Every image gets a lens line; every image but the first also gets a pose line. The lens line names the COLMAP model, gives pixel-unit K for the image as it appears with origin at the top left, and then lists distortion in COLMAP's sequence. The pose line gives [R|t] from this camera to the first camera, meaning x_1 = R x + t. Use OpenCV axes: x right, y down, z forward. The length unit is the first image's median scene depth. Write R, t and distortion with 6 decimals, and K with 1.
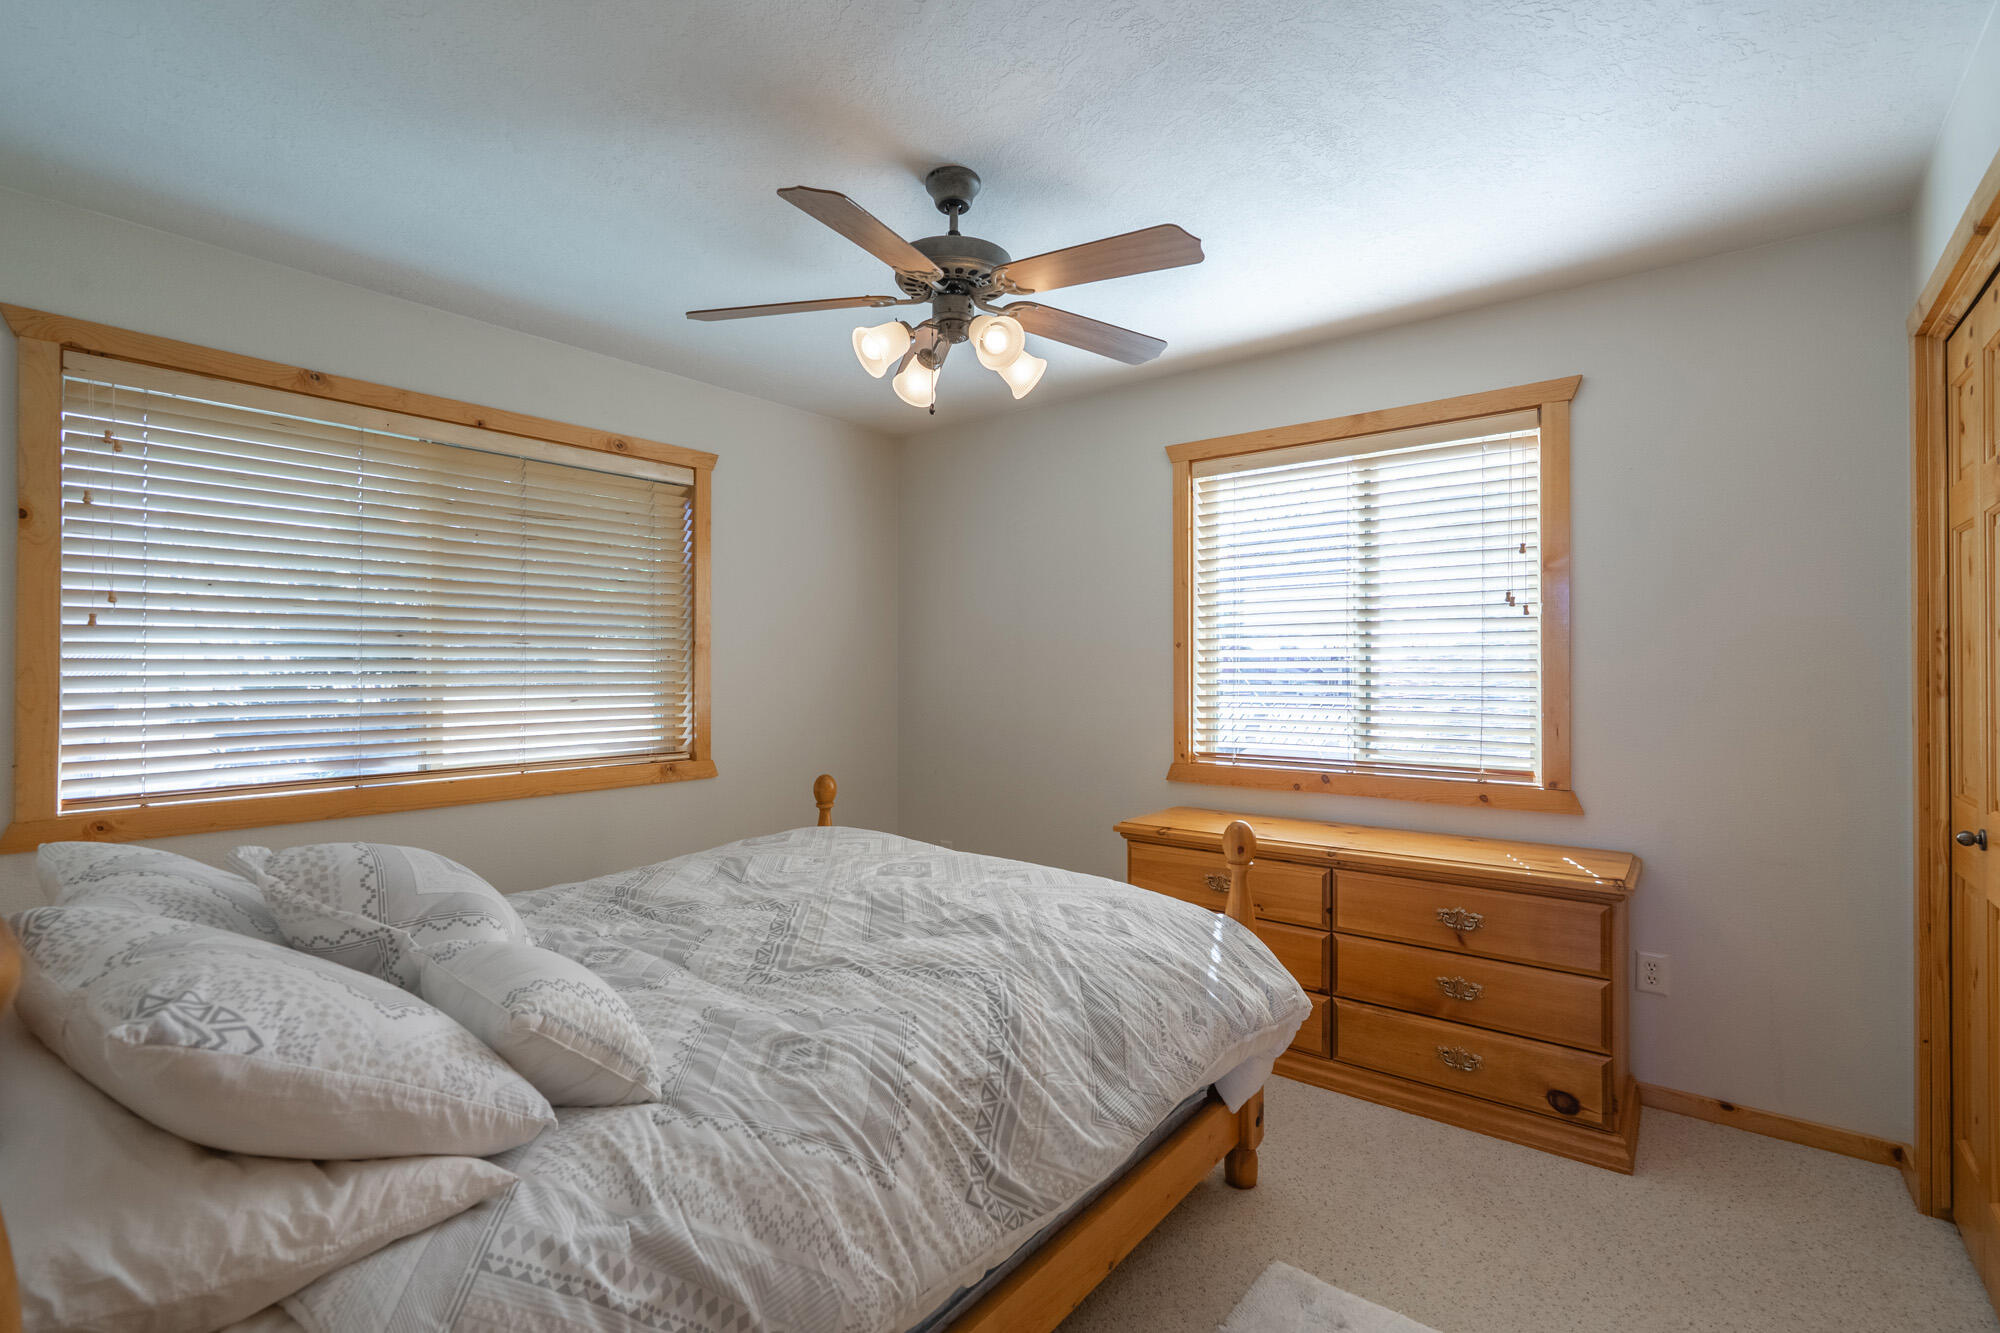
lens RADIAL K [[909.1, 0, 1004.2], [0, 909.1, 672.4], [0, 0, 1]] dist [-0.001740, 0.001350]
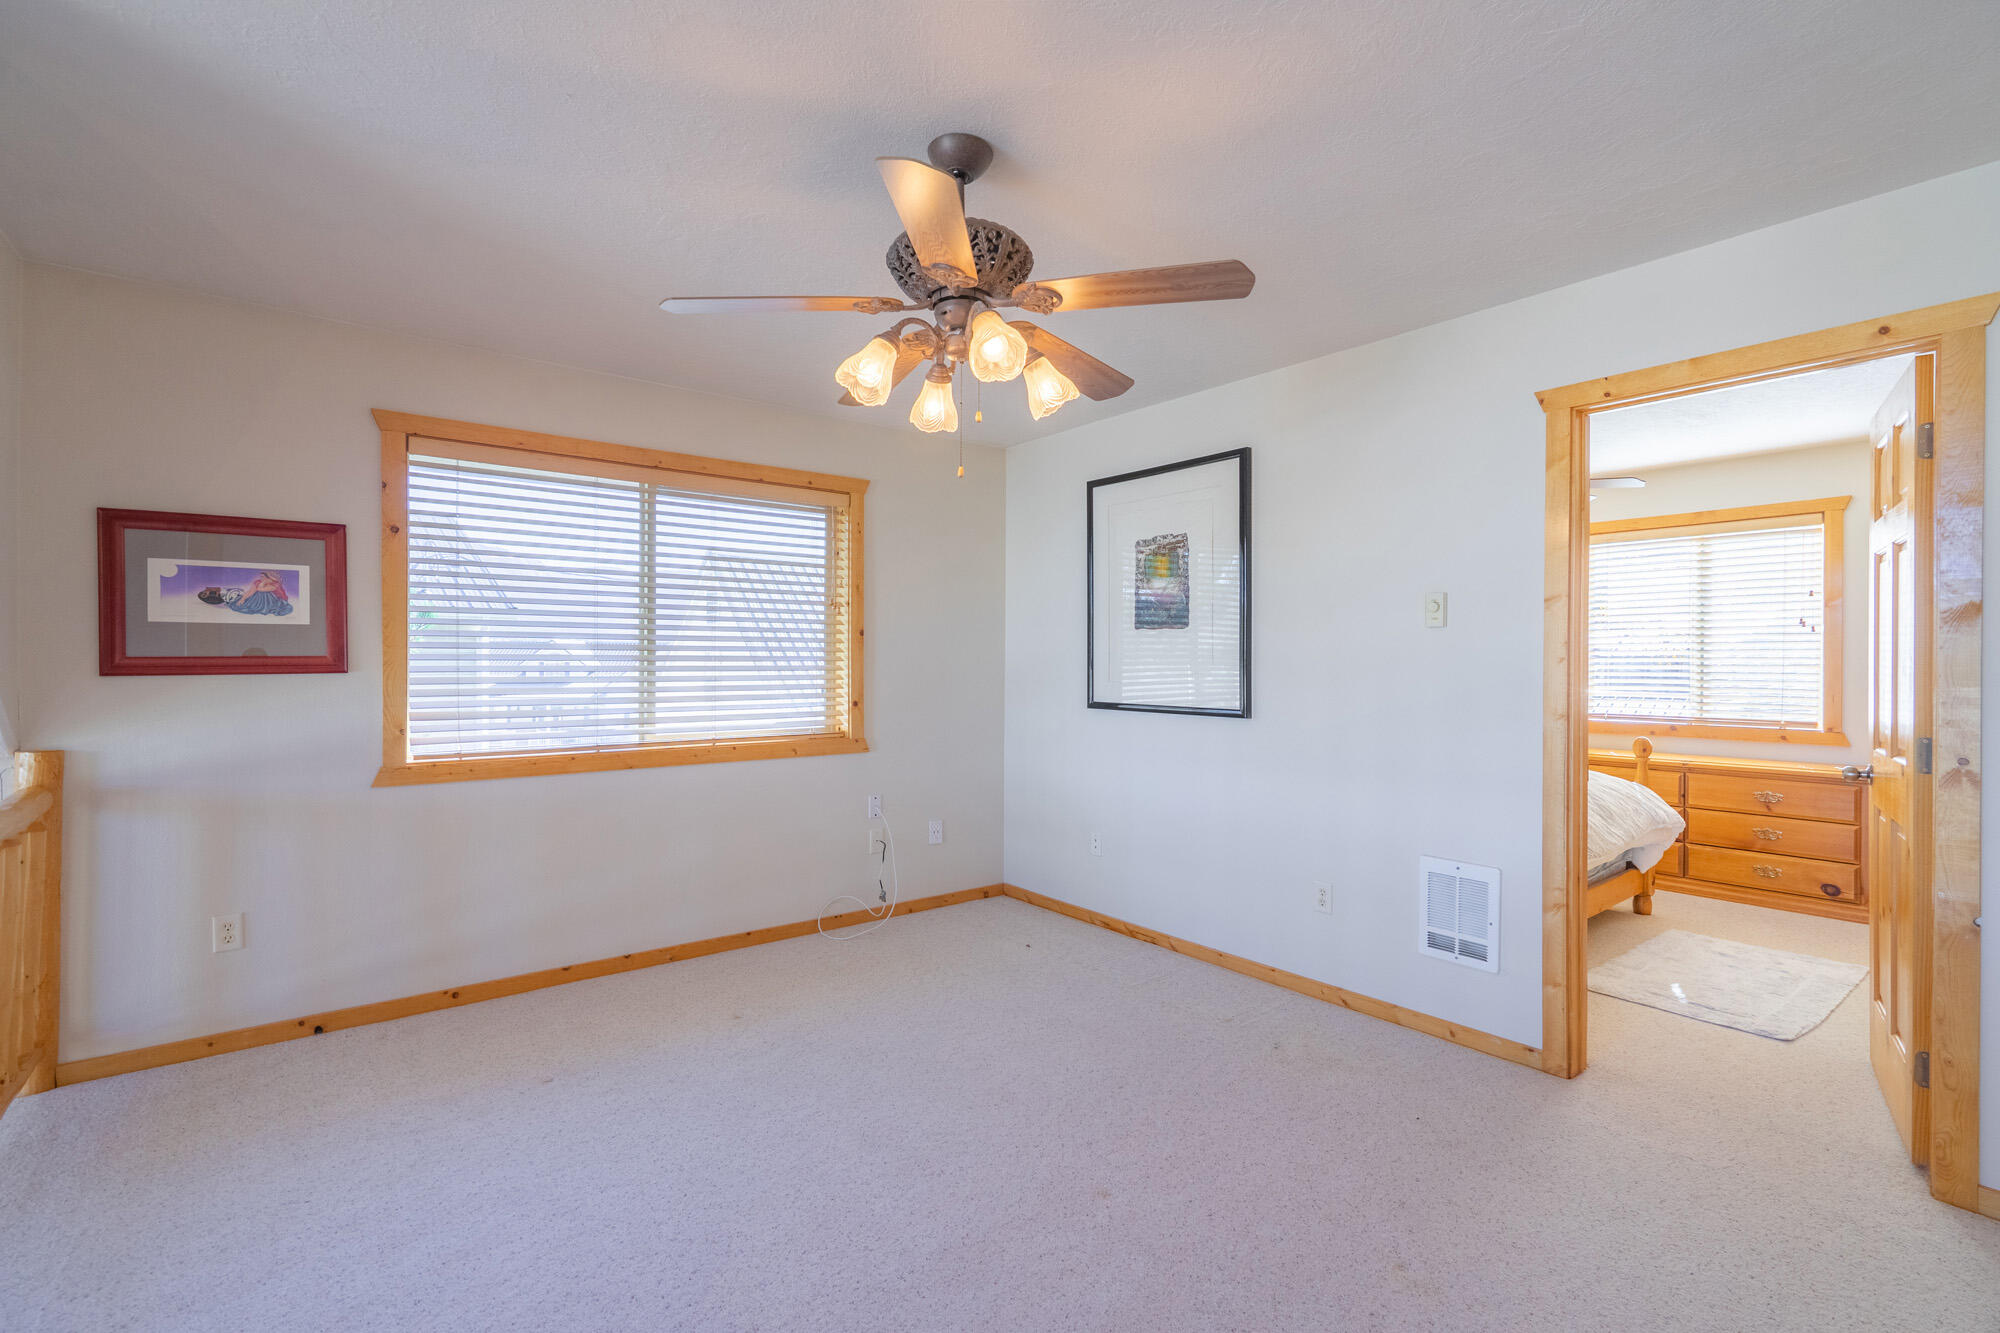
lens RADIAL K [[909.1, 0, 995.6], [0, 909.1, 670.8], [0, 0, 1]] dist [-0.001740, 0.001350]
pose [[0.973887, 0.008474, -0.226877, -0.549686], [-0.008056, 0.999964, 0.002772, 0.018863], [0.226892, -0.000872, 0.973920, -1.040104]]
